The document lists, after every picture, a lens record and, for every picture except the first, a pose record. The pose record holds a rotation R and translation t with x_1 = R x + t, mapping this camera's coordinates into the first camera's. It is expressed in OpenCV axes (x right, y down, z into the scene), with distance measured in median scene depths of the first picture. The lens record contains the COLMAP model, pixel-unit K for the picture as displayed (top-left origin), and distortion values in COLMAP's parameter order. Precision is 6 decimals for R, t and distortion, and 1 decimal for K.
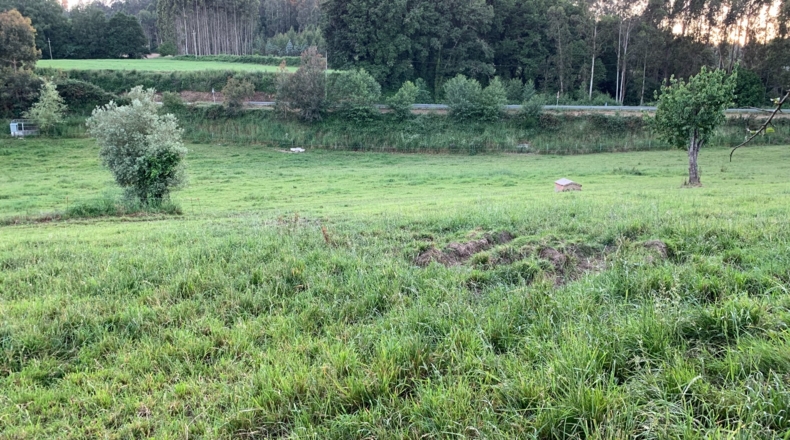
lens RADIAL K [[617.8, 0, 389.7], [0, 617.8, 224.6], [0, 0, 1]] dist [0.076721, -0.068340]
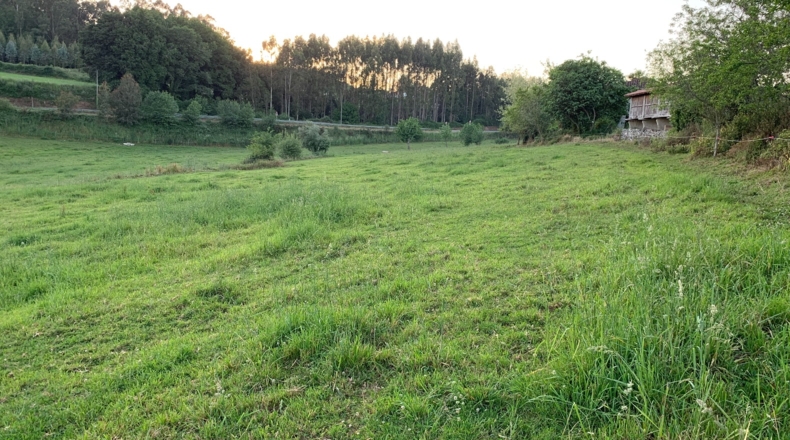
lens RADIAL K [[617.8, 0, 396.3], [0, 617.8, 220.6], [0, 0, 1]] dist [0.076721, -0.068340]
pose [[0.747160, -0.078671, 0.659972, -0.640458], [0.086989, 0.996004, 0.020247, 0.079893], [-0.658927, 0.042282, 0.751018, -0.490579]]
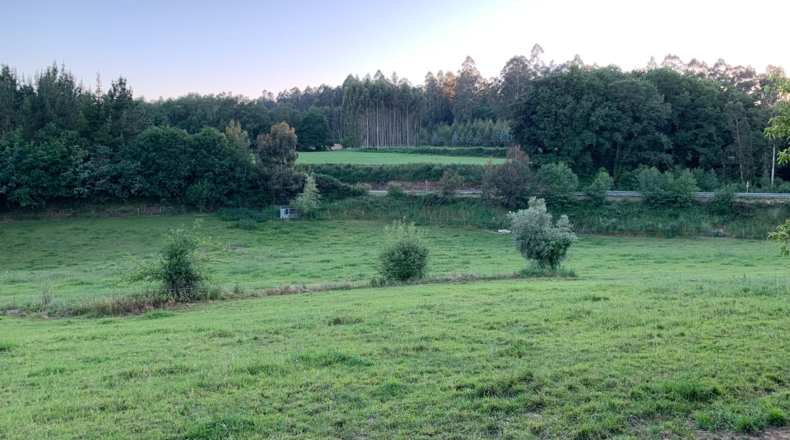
lens RADIAL K [[617.8, 0, 392.1], [0, 617.8, 217.1], [0, 0, 1]] dist [0.076721, -0.068340]
pose [[0.982138, 0.007983, -0.187992, -0.132851], [-0.033640, 0.990452, -0.133692, 0.015171], [0.185130, 0.137628, 0.973029, -0.169081]]
